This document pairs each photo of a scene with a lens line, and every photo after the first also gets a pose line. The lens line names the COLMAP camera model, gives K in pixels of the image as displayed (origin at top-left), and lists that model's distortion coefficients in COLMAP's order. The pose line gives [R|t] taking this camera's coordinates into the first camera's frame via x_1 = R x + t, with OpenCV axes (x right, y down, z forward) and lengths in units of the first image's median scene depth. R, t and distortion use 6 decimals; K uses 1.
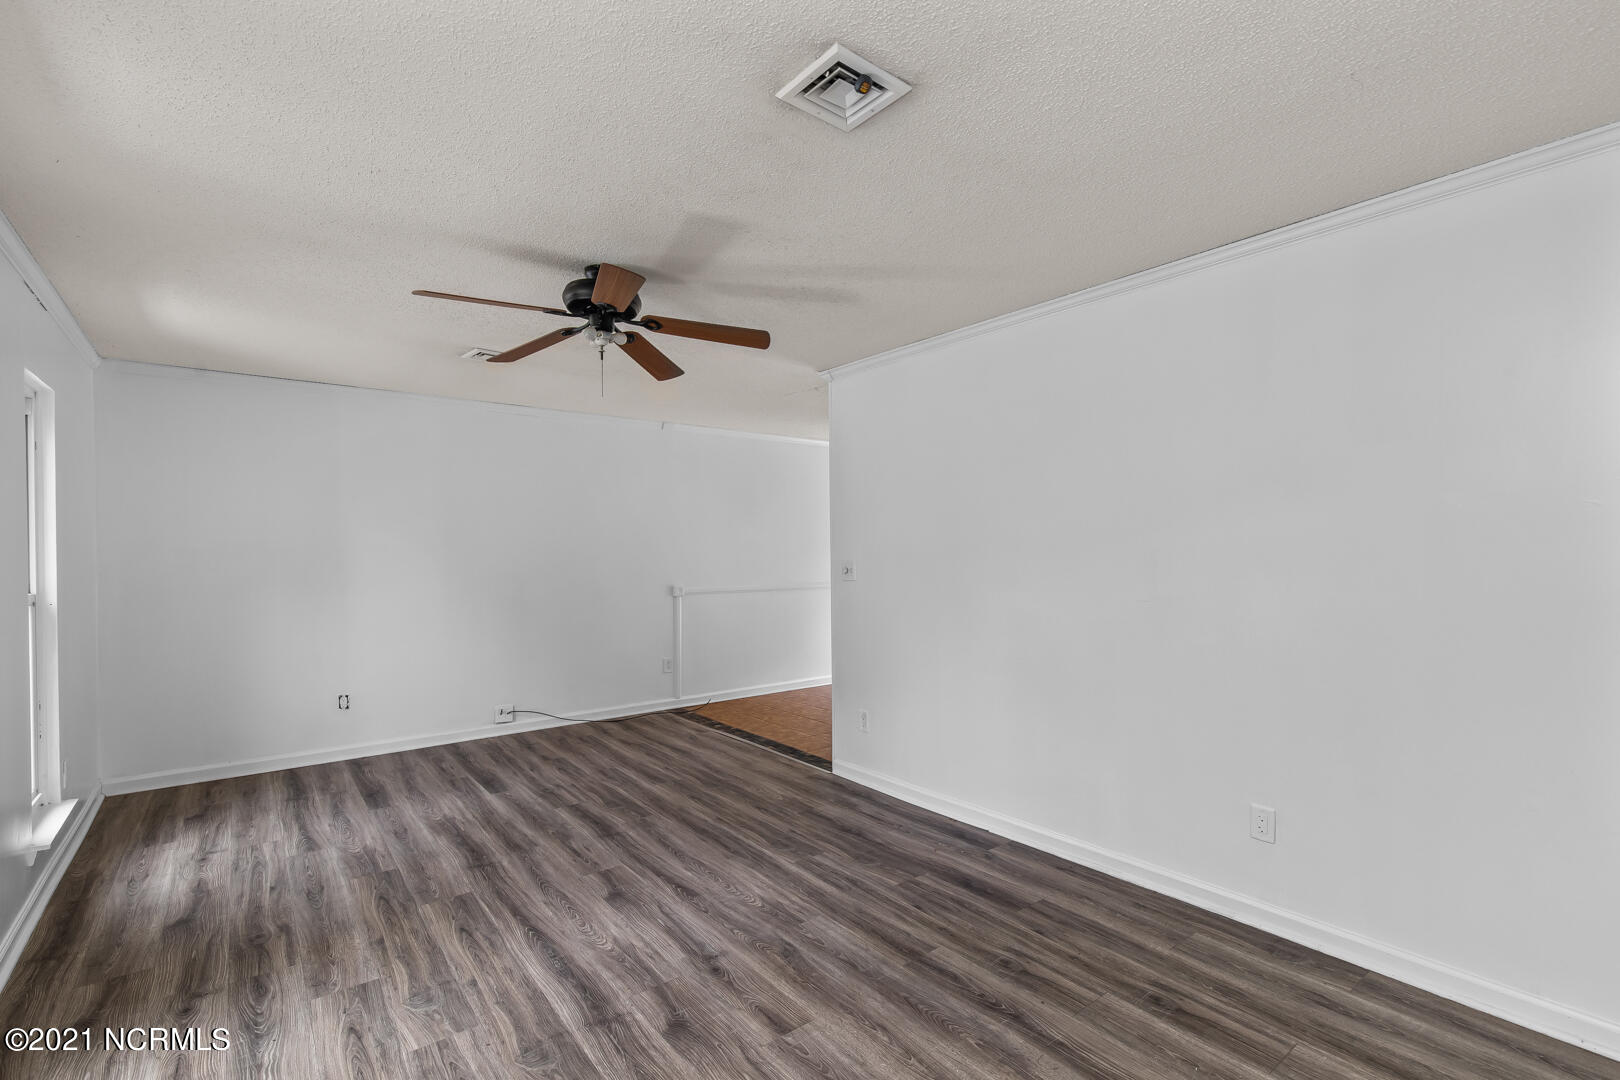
lens RADIAL K [[739.5, 0, 822.9], [0, 739.5, 548.2], [0, 0, 1]] dist [0.011177, -0.002609]
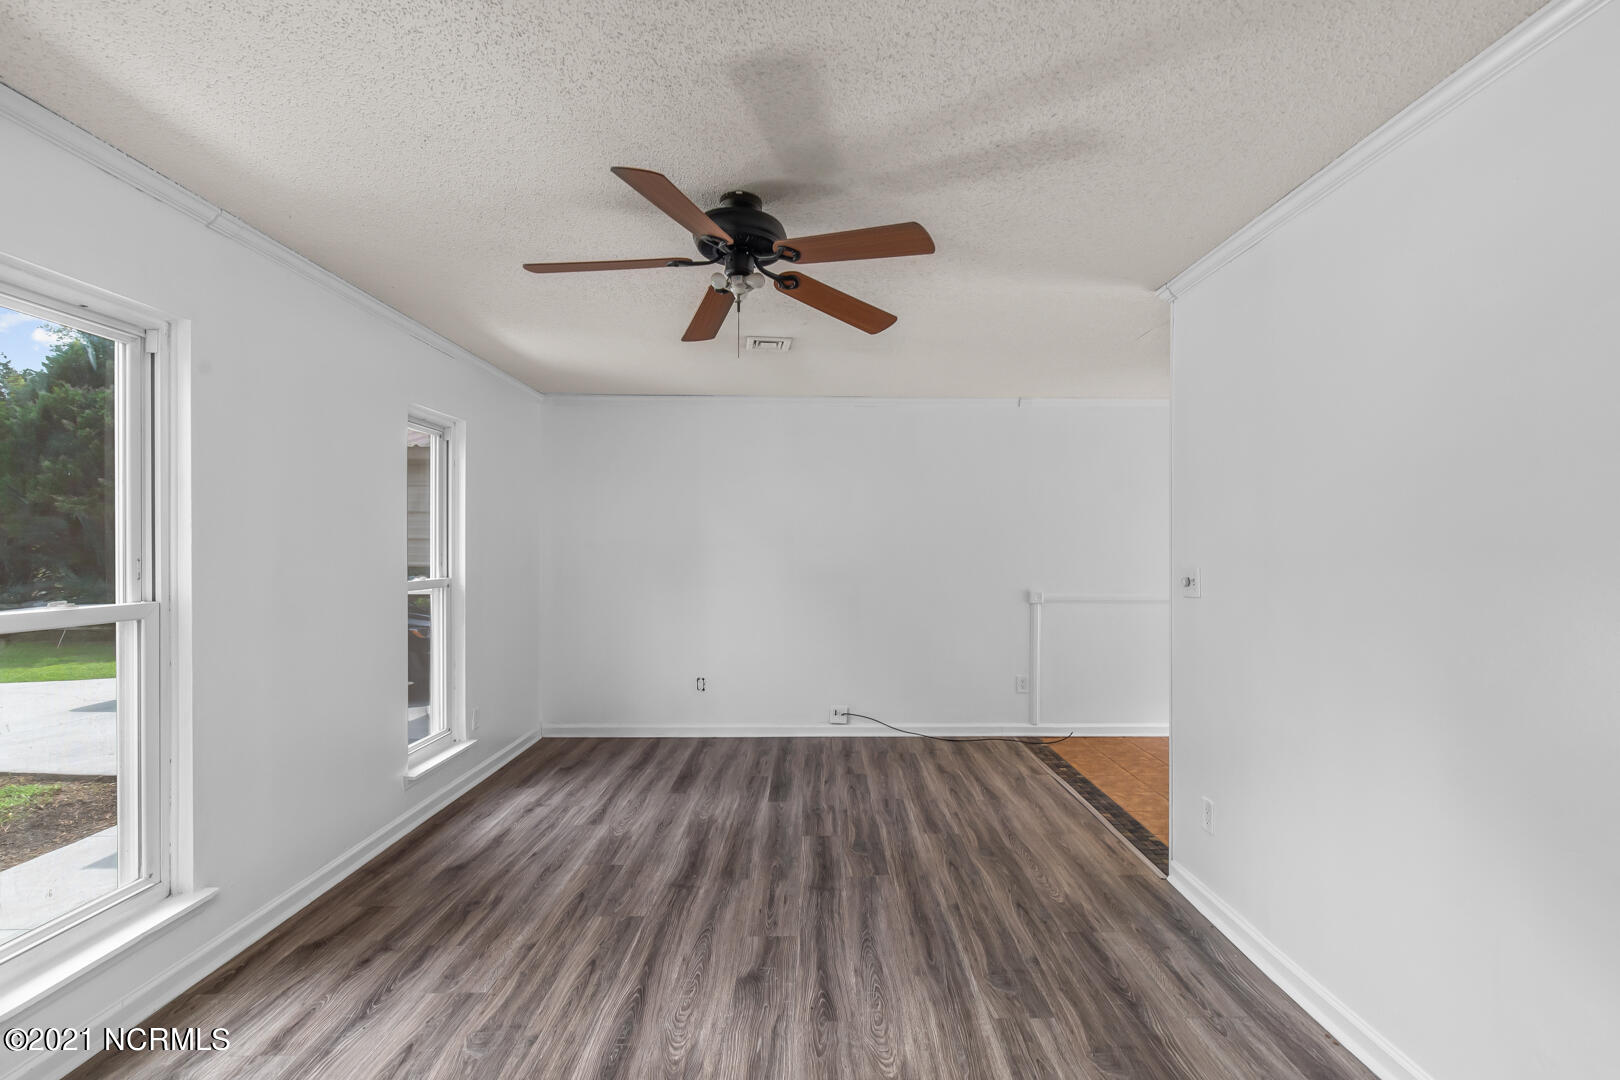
lens RADIAL K [[739.5, 0, 814.6], [0, 739.5, 545.6], [0, 0, 1]] dist [0.011177, -0.002609]
pose [[0.793606, 0.006588, -0.608396, 0.212806], [-0.006651, 0.999976, 0.002152, -0.000882], [0.608395, 0.002339, 0.793631, 0.334603]]
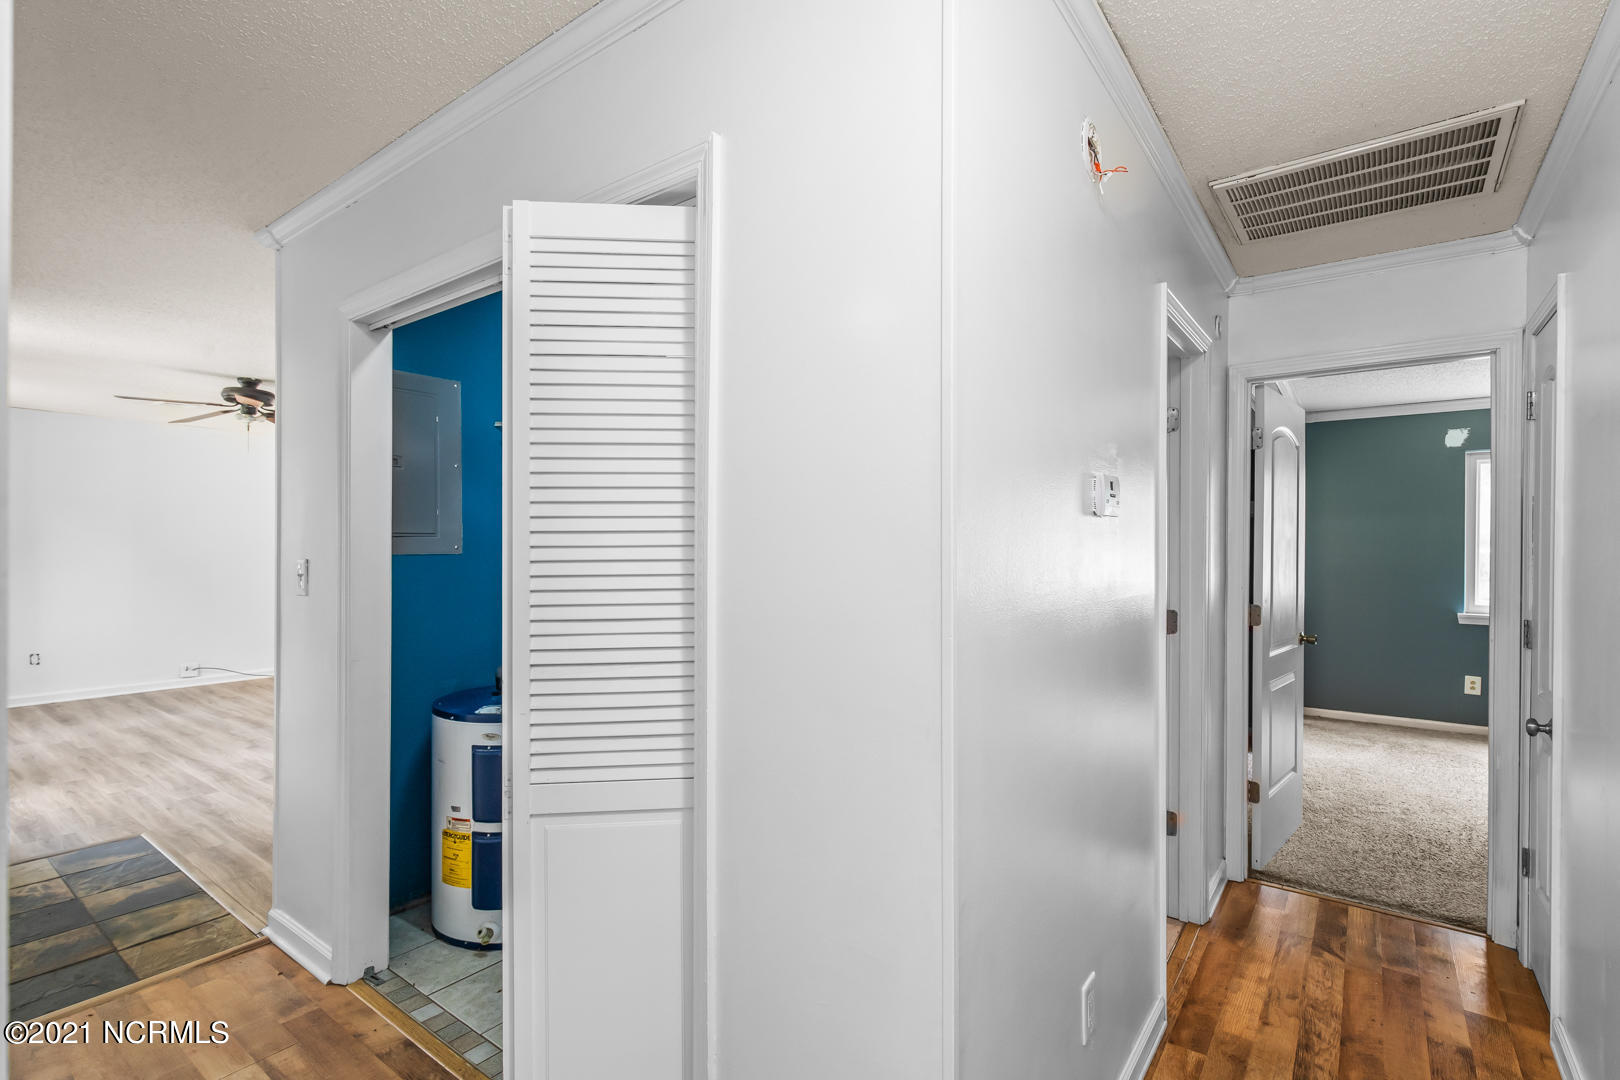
lens RADIAL K [[739.5, 0, 814.9], [0, 739.5, 542.0], [0, 0, 1]] dist [0.011177, -0.002609]
pose [[0.964590, 0.017617, 0.263164, 0.407452], [-0.016500, 0.999843, -0.006454, -0.005282], [-0.263237, 0.001884, 0.964729, -0.790544]]
